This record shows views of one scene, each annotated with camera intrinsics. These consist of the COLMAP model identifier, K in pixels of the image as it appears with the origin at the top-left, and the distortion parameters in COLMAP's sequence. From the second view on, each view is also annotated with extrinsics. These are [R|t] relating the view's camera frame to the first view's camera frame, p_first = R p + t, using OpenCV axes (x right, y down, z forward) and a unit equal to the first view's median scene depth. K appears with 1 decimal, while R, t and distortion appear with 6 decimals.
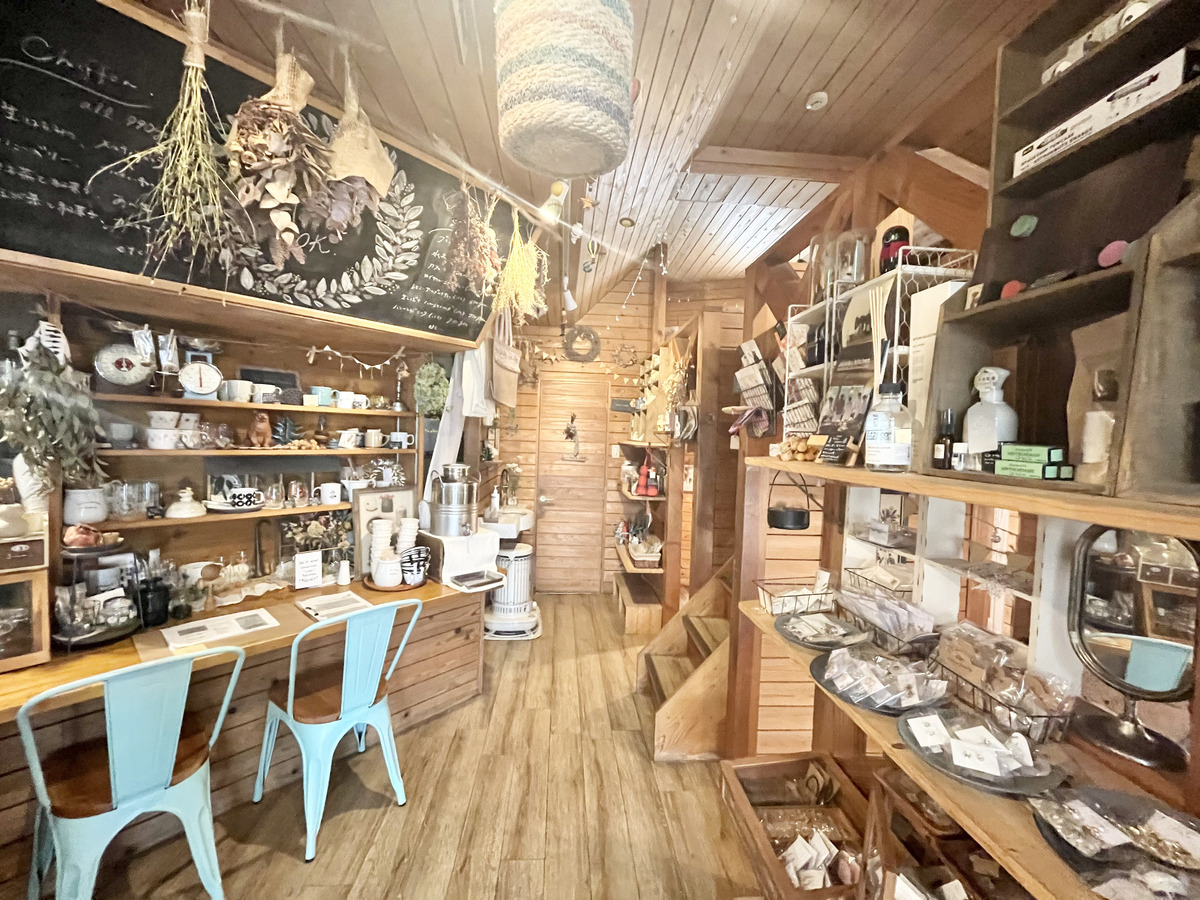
lens RADIAL K [[486.9, 0, 603.0], [0, 486.9, 452.9], [0, 0, 1]] dist [-0.009005, -0.000005]
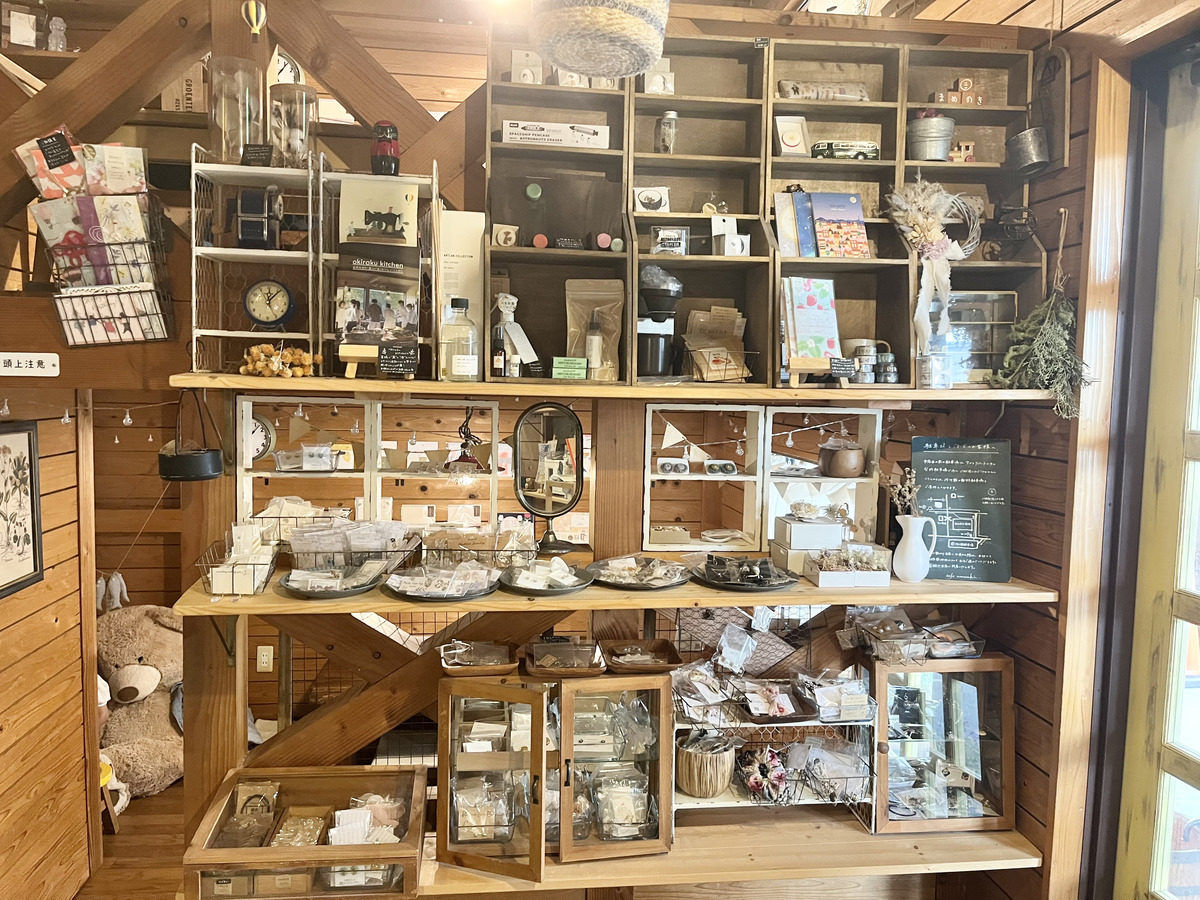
lens RADIAL K [[913.0, 0, 600.8], [0, 913.0, 450.3], [0, 0, 1]] dist [0.058712, -0.079274]
pose [[-0.047311, -0.114709, 0.992272, -1.292756], [0.008478, 0.993302, 0.115233, -0.036129], [-0.998844, 0.013865, -0.046022, 0.696544]]
